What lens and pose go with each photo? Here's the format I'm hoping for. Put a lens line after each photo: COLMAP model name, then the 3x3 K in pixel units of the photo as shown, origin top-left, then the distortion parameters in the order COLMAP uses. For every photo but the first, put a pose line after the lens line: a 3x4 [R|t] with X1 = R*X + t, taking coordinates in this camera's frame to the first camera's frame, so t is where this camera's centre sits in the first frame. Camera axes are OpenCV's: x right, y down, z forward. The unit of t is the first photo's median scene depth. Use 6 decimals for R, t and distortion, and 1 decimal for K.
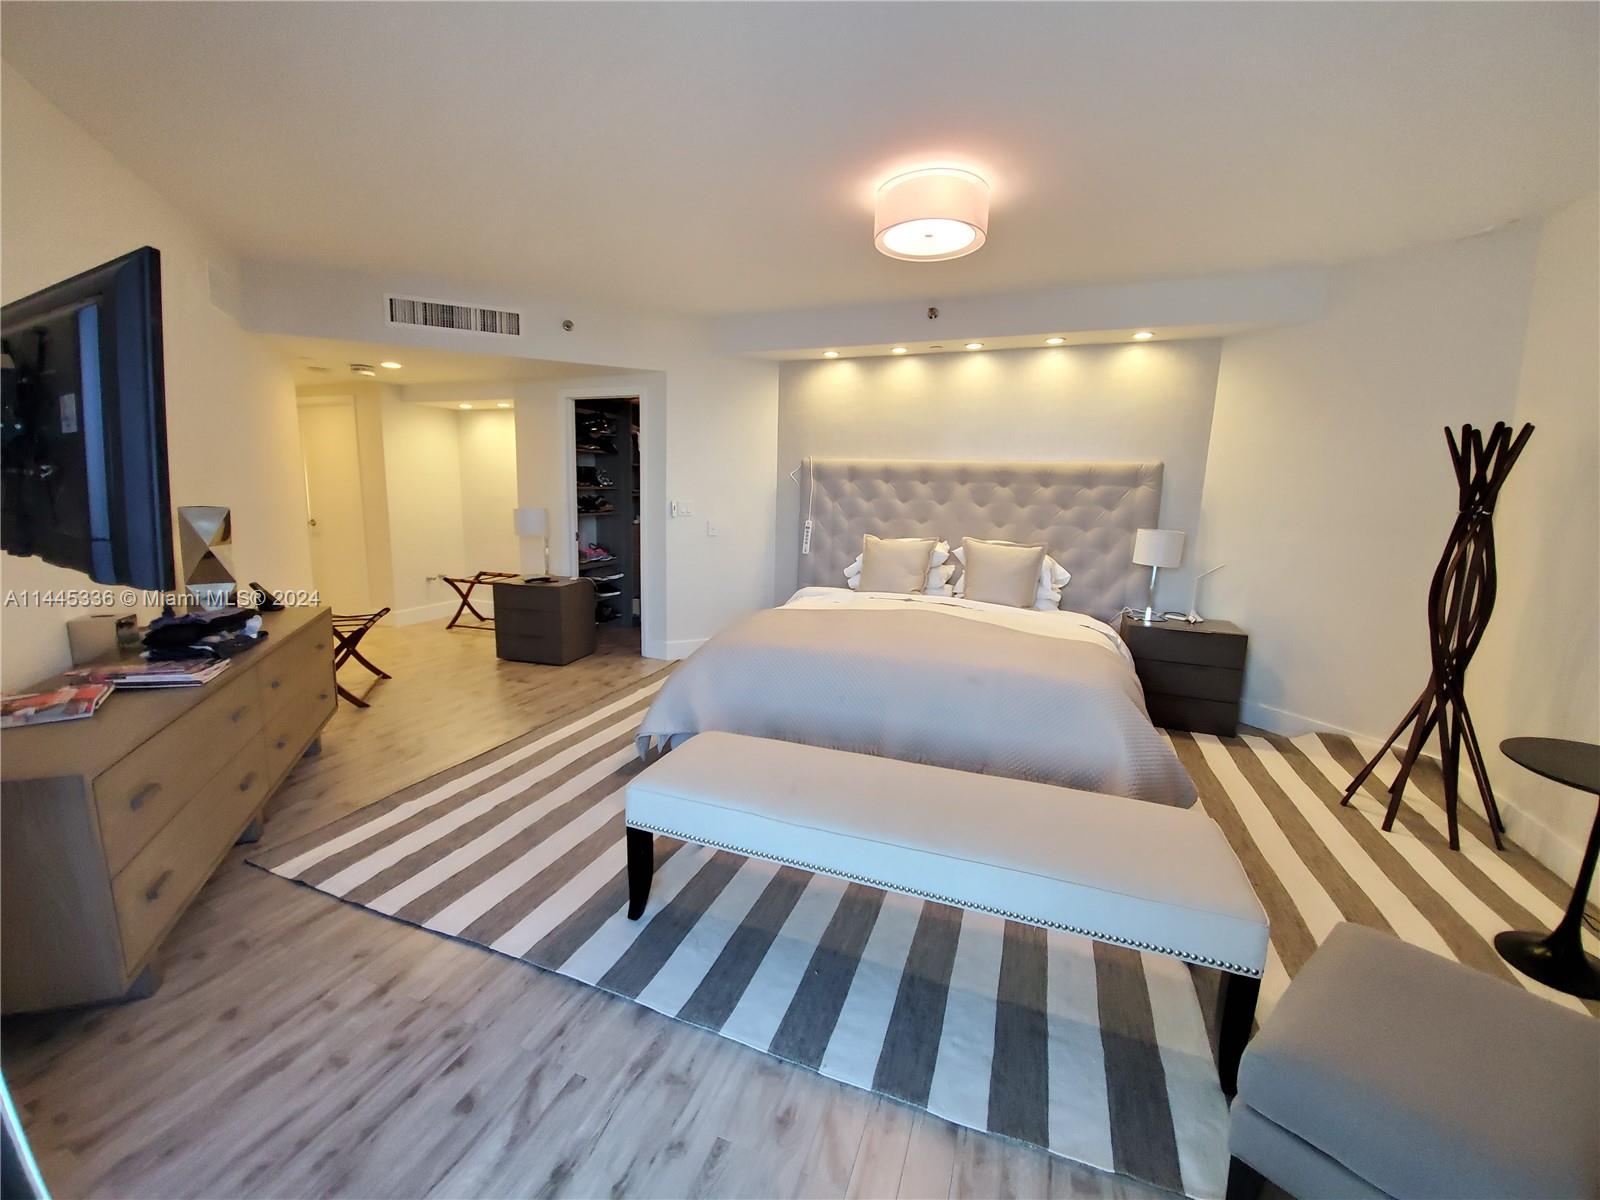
lens RADIAL K [[646.0, 0, 797.1], [0, 646.0, 588.7], [0, 0, 1]] dist [-0.012661, -0.005847]
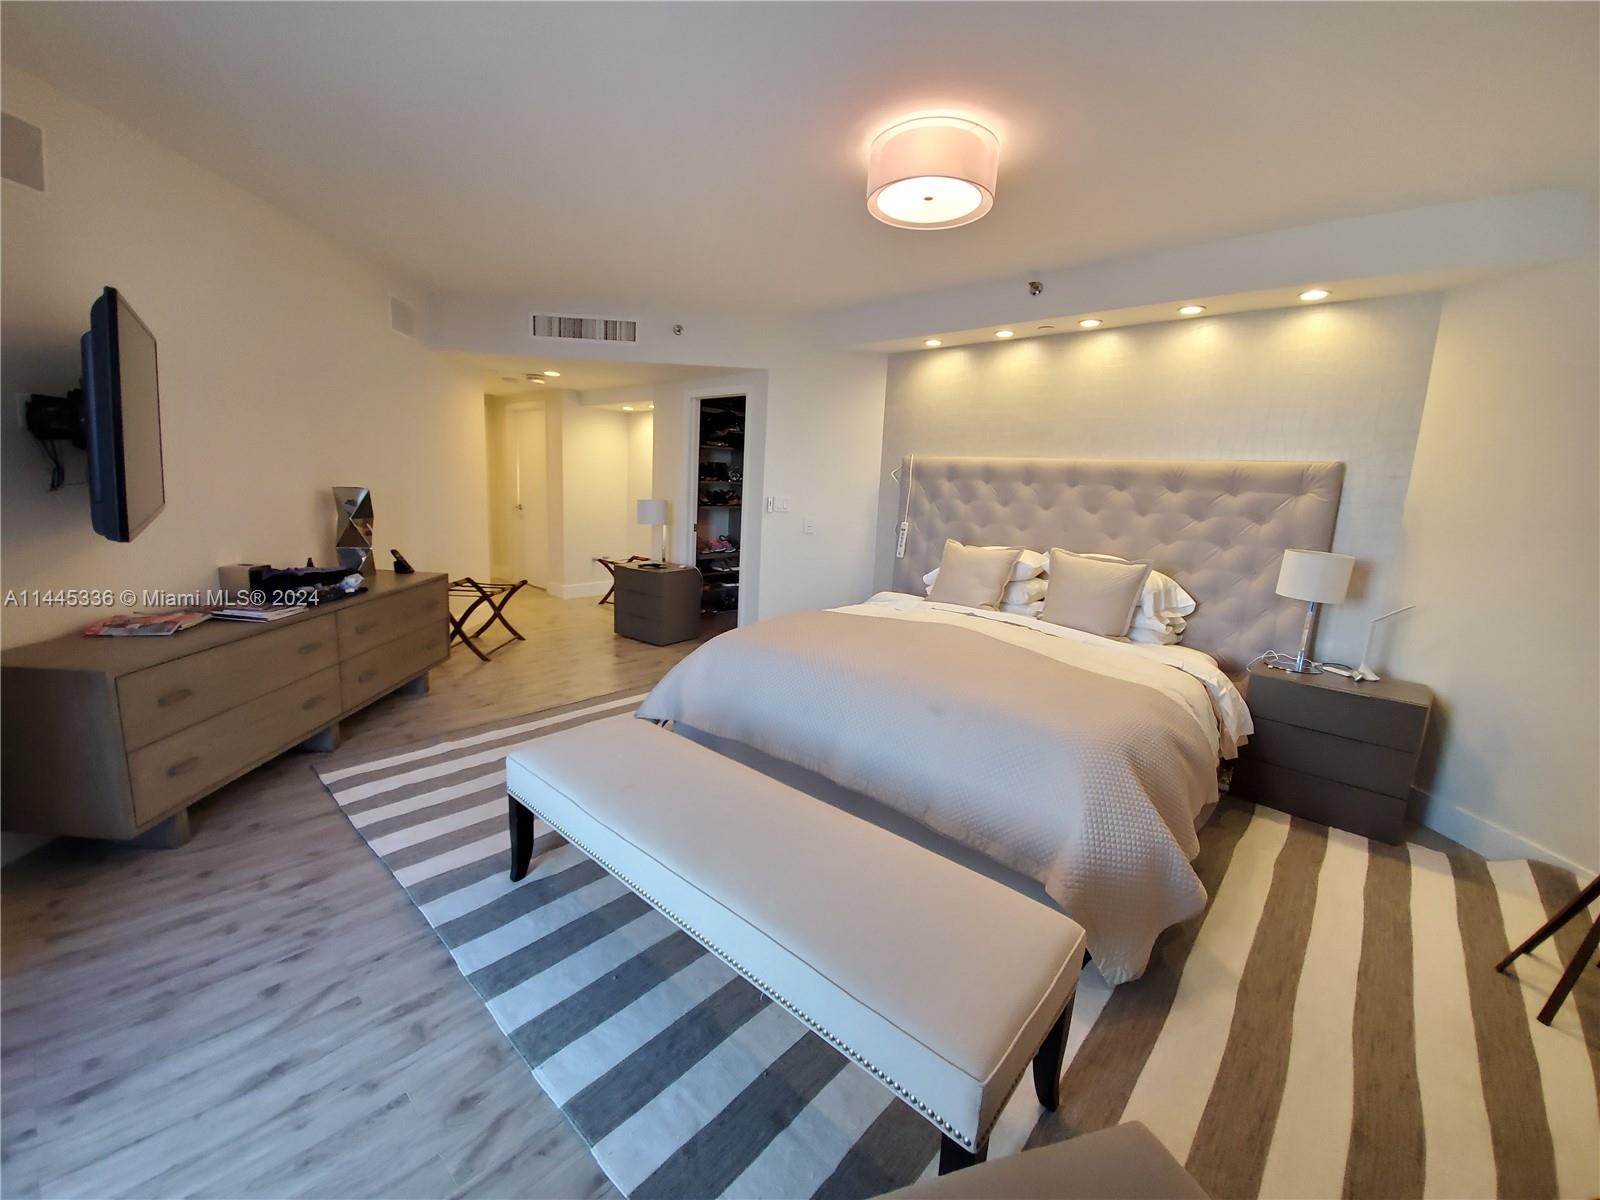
lens RADIAL K [[646.0, 0, 801.2], [0, 646.0, 589.9], [0, 0, 1]] dist [-0.012661, -0.005847]
pose [[0.930407, 0.078878, -0.357941, 0.285446], [-0.079304, 0.996759, 0.013513, -0.009816], [0.357847, 0.015814, 0.933646, 0.090800]]
